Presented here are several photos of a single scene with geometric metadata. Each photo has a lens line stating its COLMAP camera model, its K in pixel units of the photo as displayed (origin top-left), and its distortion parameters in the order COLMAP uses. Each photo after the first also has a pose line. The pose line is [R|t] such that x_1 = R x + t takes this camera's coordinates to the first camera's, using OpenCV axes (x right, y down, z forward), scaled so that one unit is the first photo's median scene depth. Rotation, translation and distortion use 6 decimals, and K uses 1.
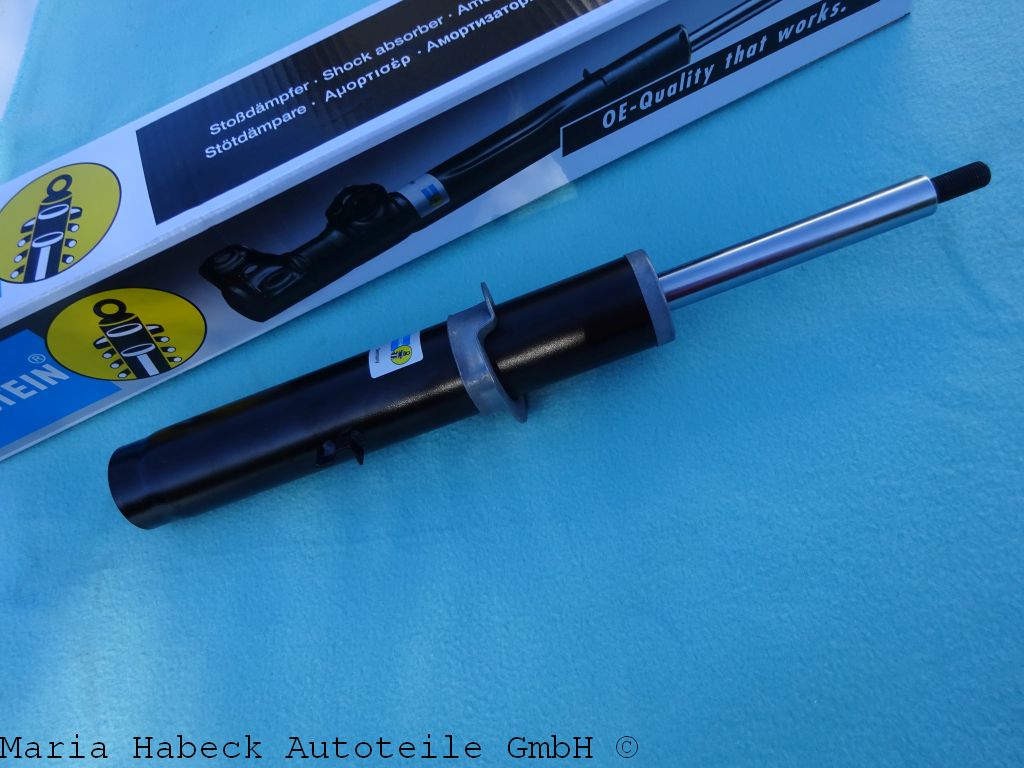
lens RADIAL K [[747.3, 0, 512.0], [0, 747.3, 384.0], [0, 0, 1]] dist [0.010052, -0.007688]
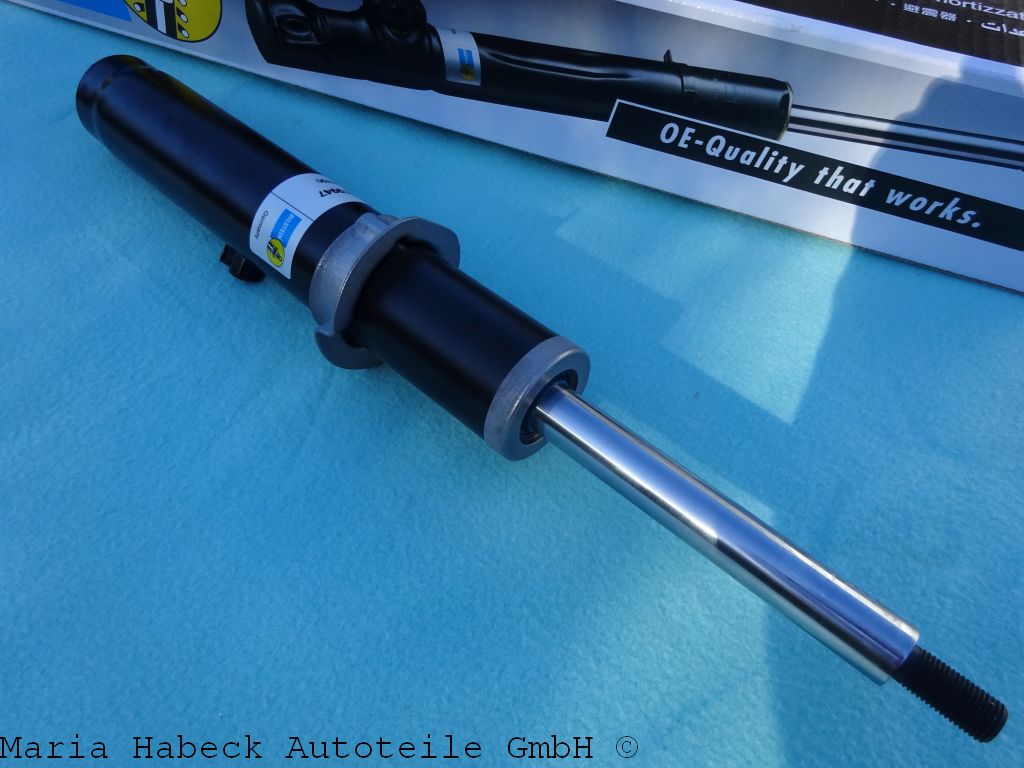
lens RADIAL K [[747.3, 0, 512.0], [0, 747.3, 384.0], [0, 0, 1]] dist [0.010052, -0.007688]
pose [[0.682184, 0.702652, -0.202251, 0.443955], [-0.720826, 0.692670, -0.024874, 0.001006], [0.122616, 0.162756, 0.979018, 0.200088]]
